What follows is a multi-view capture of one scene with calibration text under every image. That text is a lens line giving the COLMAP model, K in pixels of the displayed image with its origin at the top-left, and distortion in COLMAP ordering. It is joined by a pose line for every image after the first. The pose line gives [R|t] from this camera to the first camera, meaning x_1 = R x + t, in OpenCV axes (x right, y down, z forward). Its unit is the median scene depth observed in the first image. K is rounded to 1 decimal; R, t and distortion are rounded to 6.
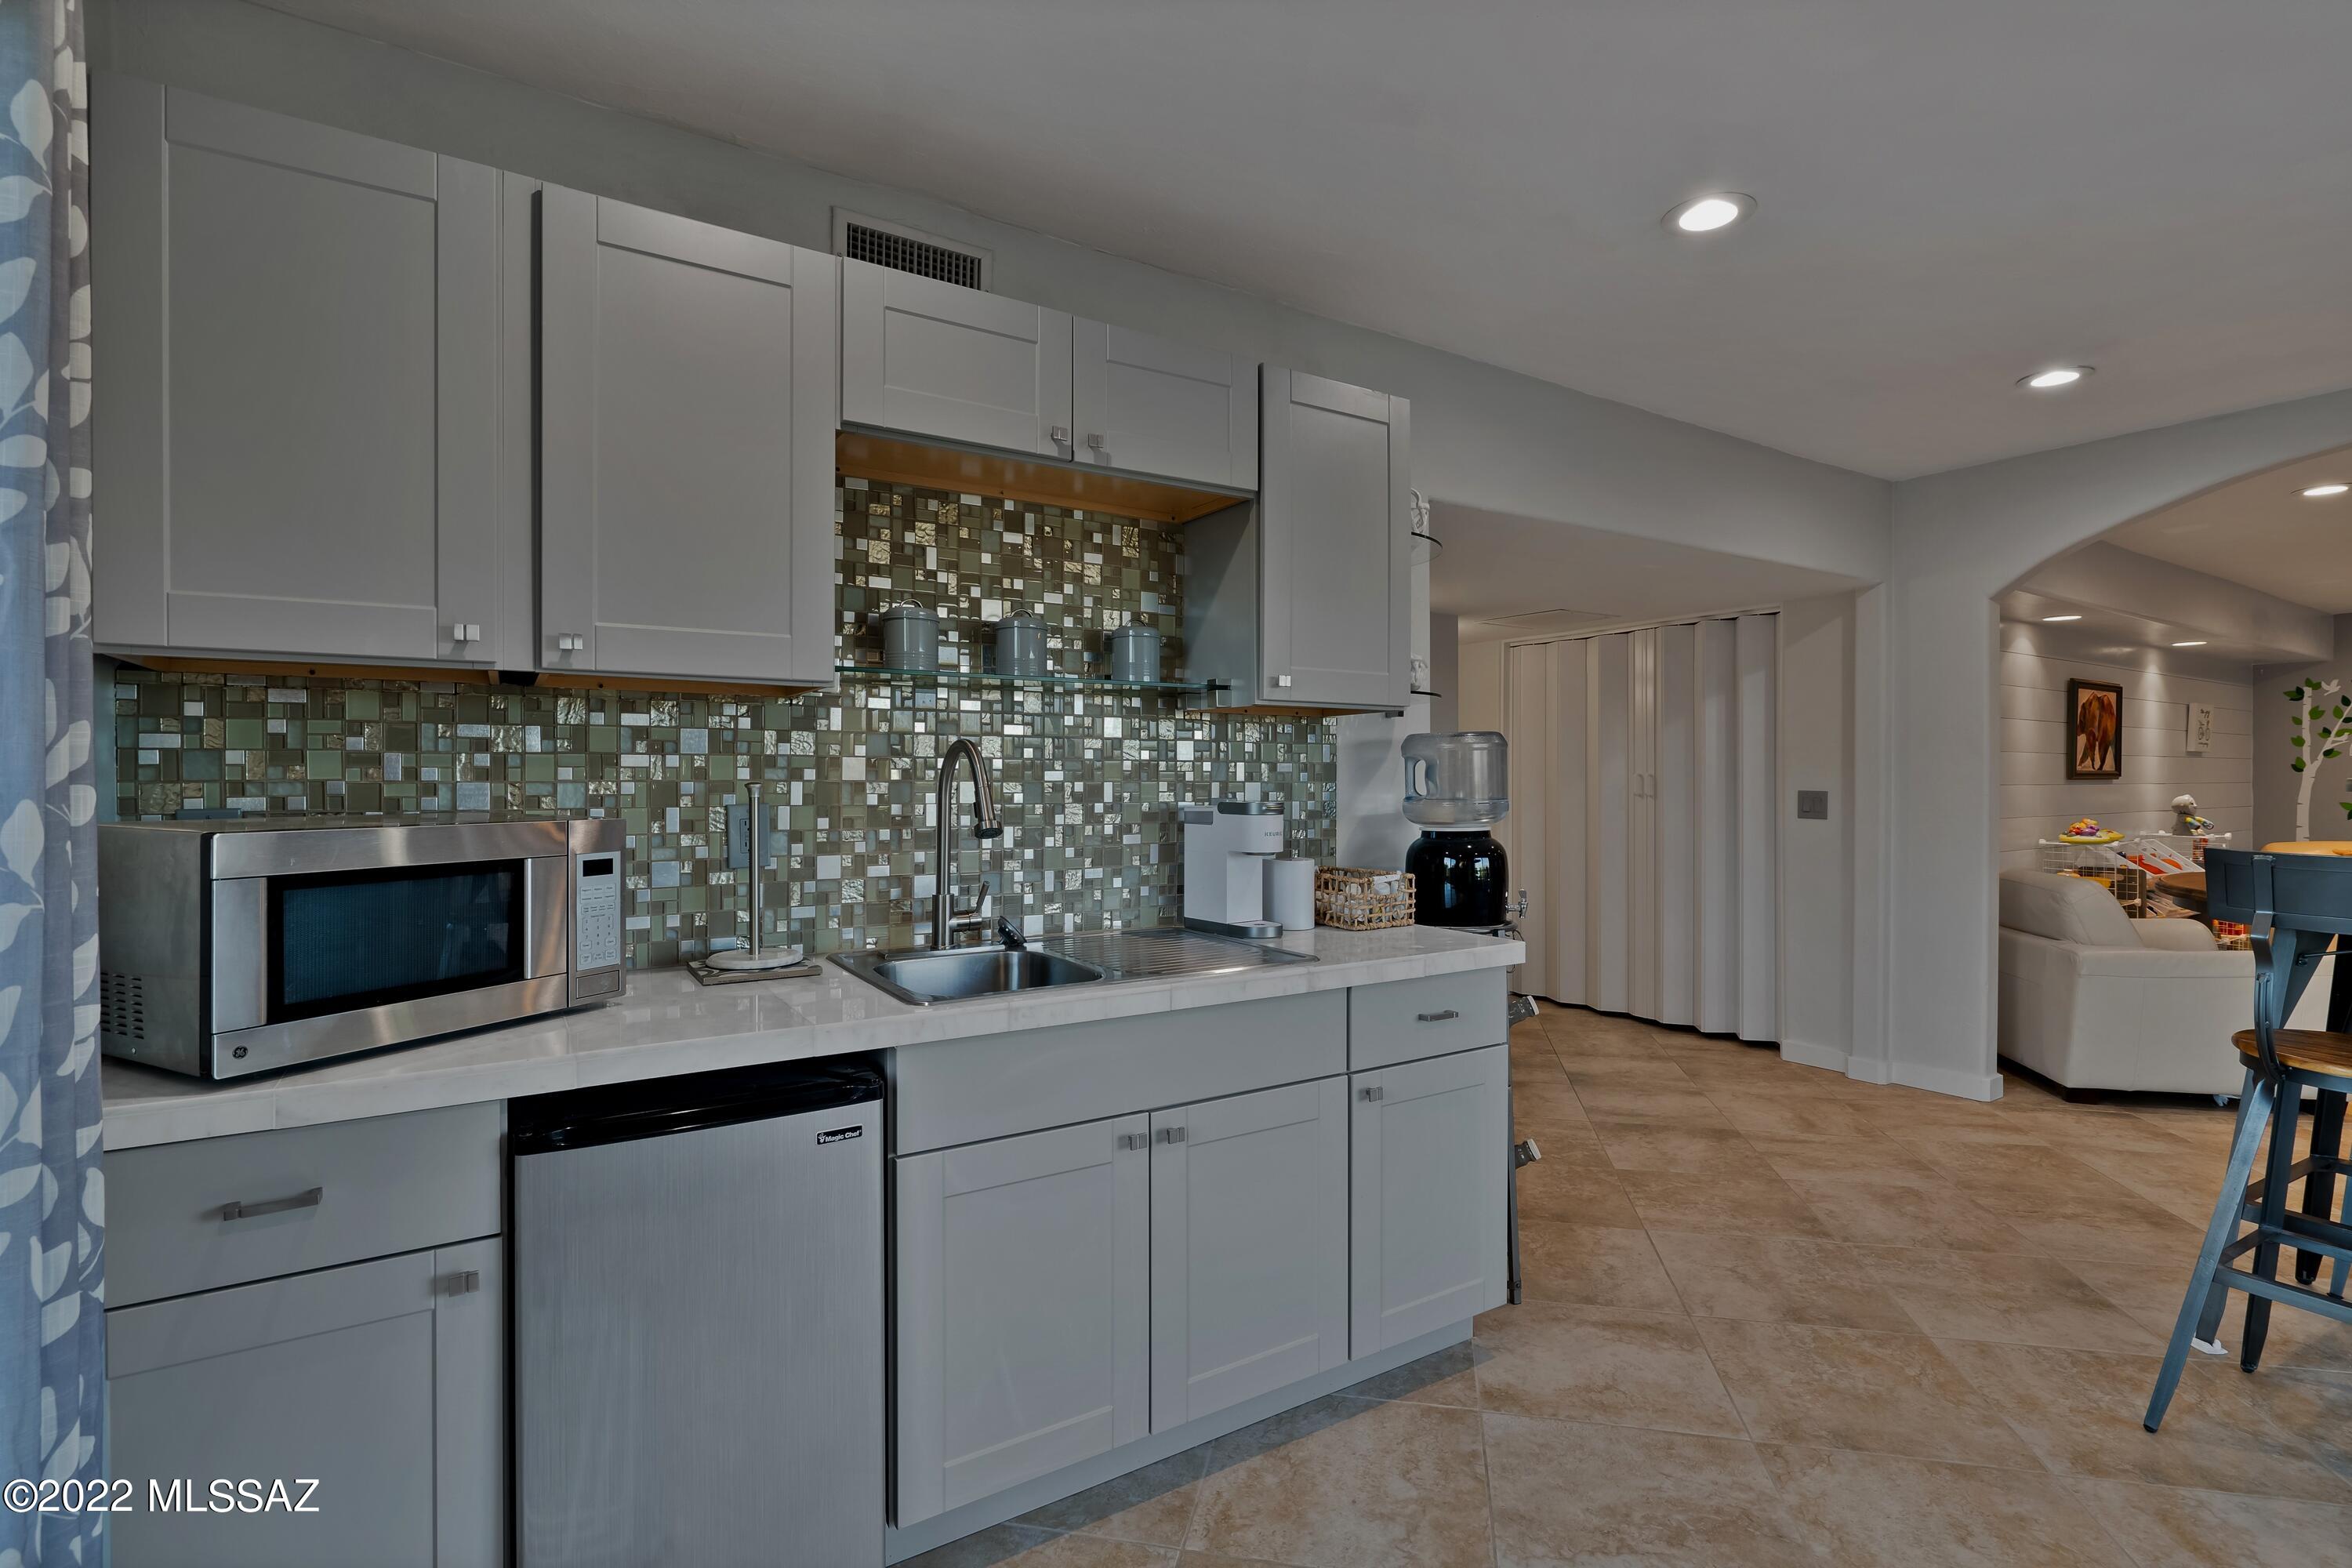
lens RADIAL K [[1112.6, 0, 1167.7], [0, 1112.6, 774.1], [0, 0, 1]] dist [-0.000770, 0.000415]
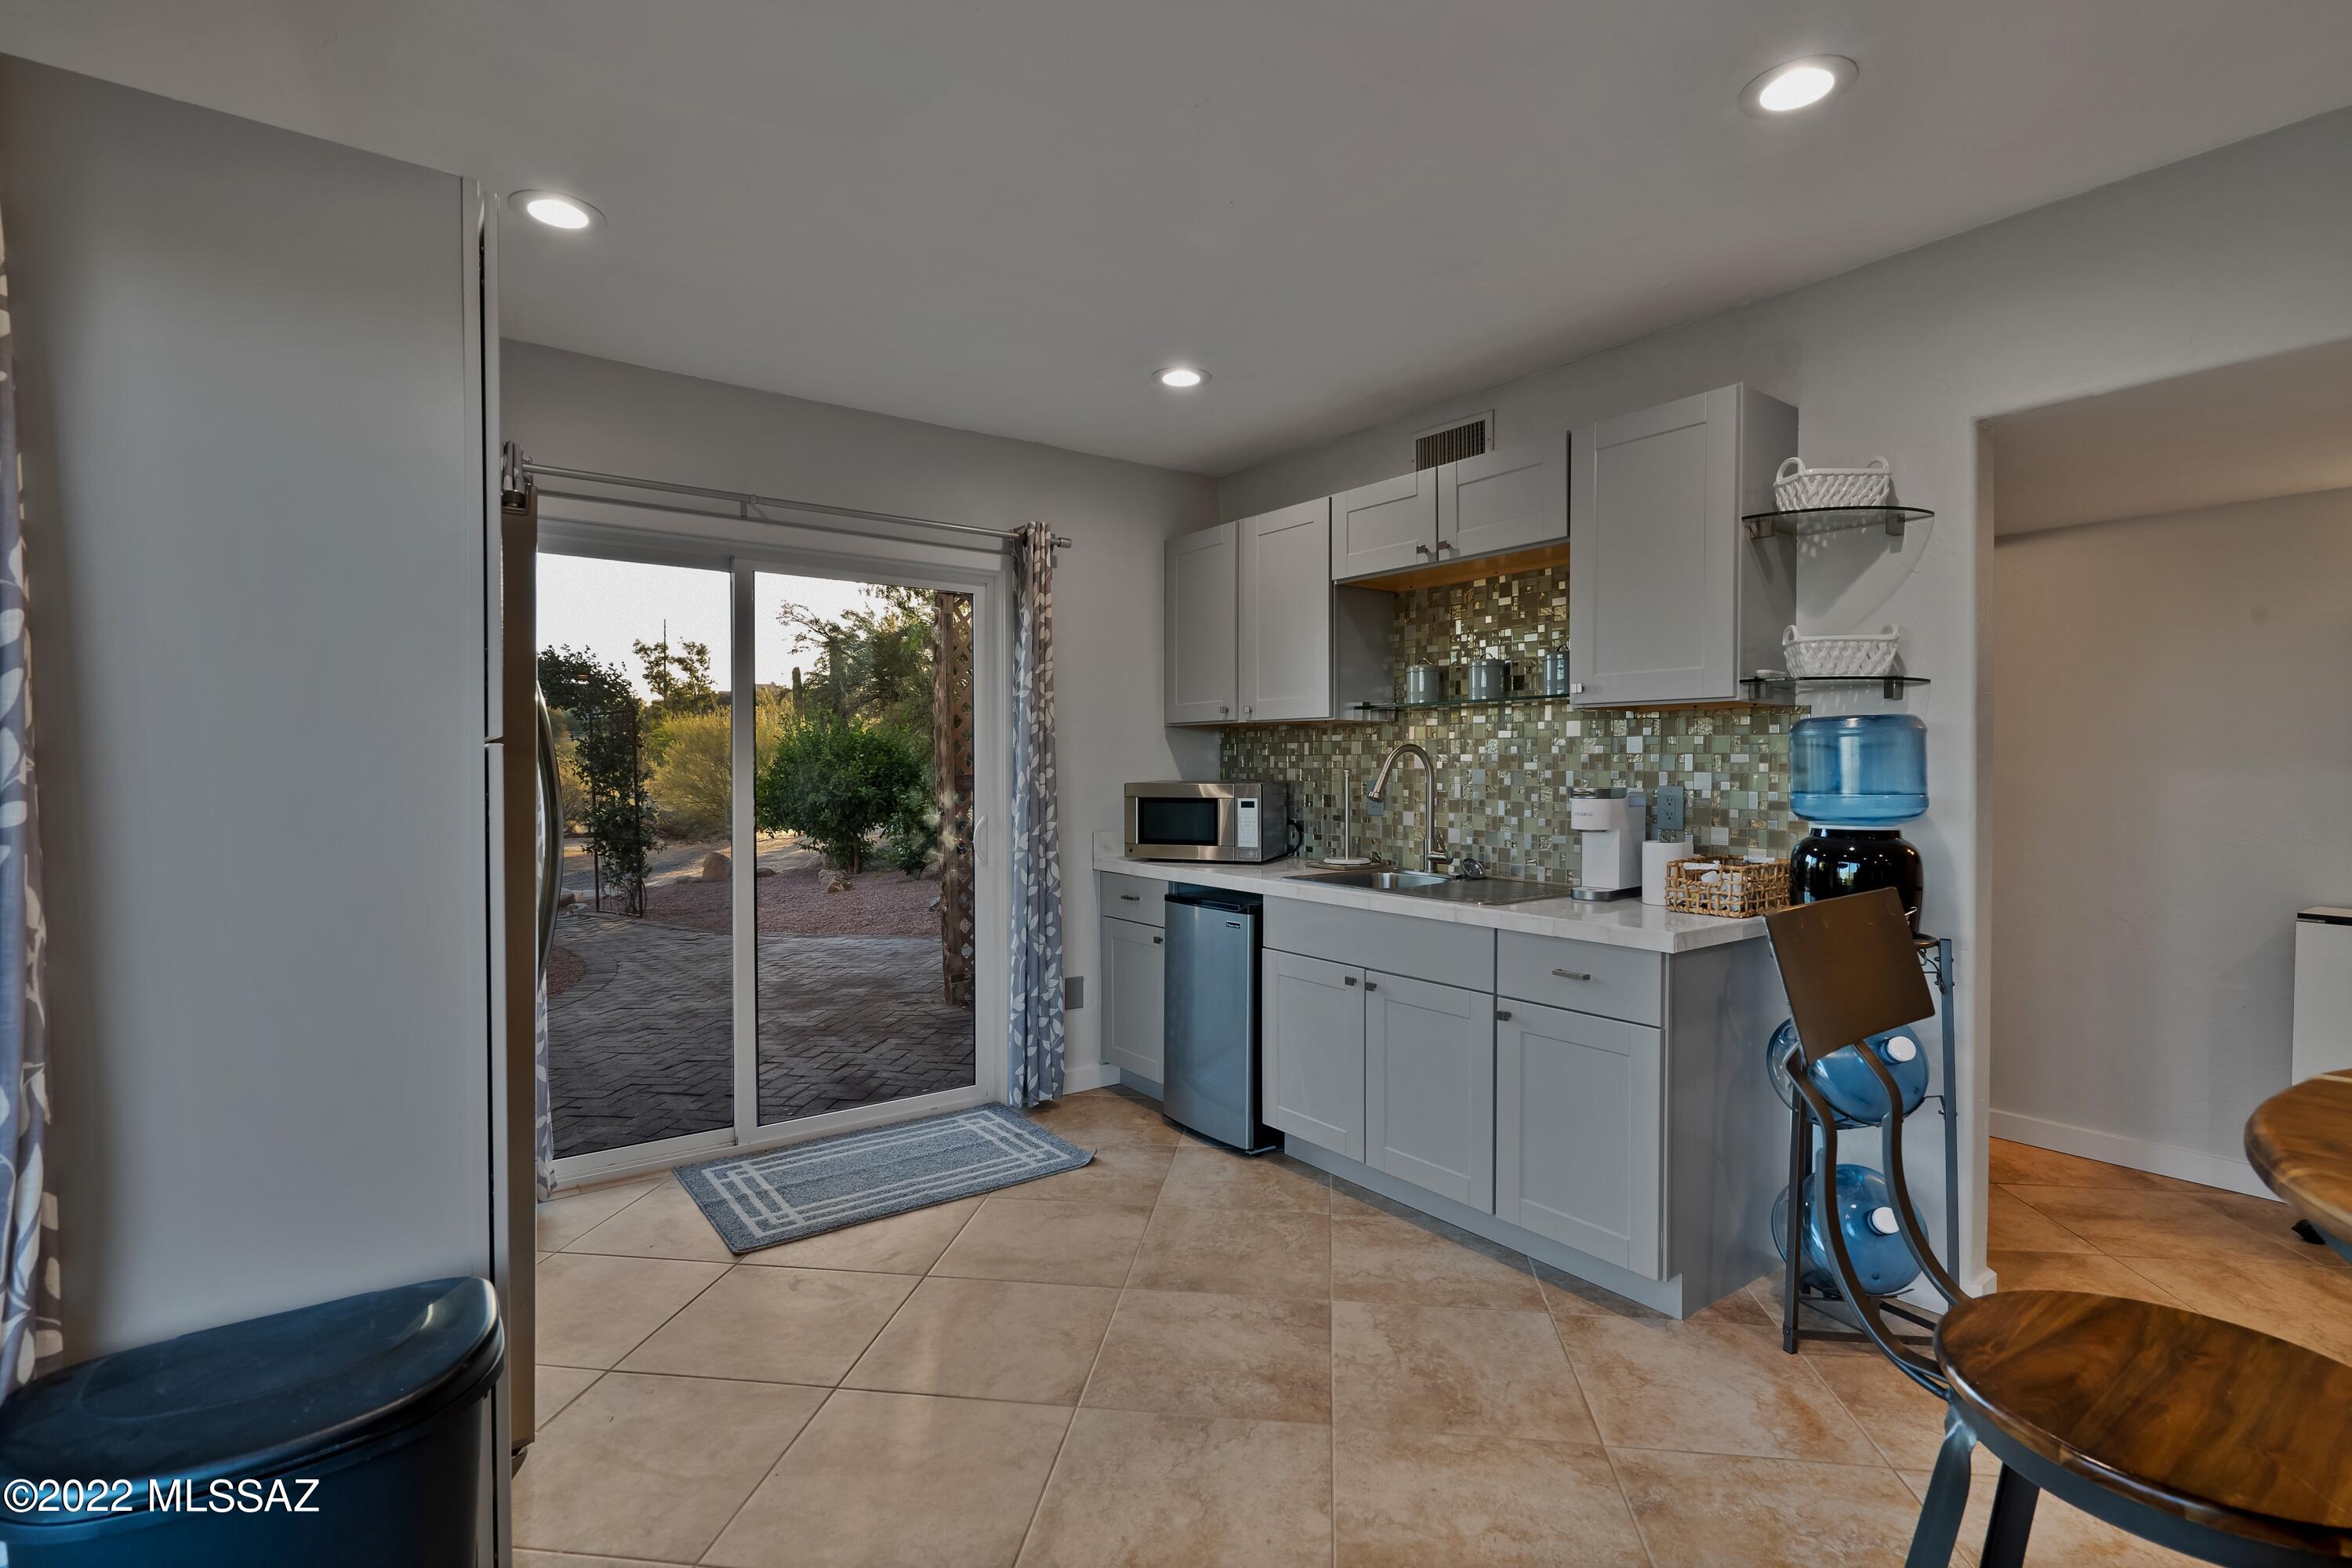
lens RADIAL K [[1111.3, 0, 1179.3], [0, 1111.3, 754.8], [0, 0, 1]] dist [-0.002334, 0.000441]
pose [[0.066246, -0.006548, -0.997782, 1.274919], [0.002989, 0.999975, -0.006364, -0.004891], [0.997799, -0.002561, 0.066264, 0.482976]]
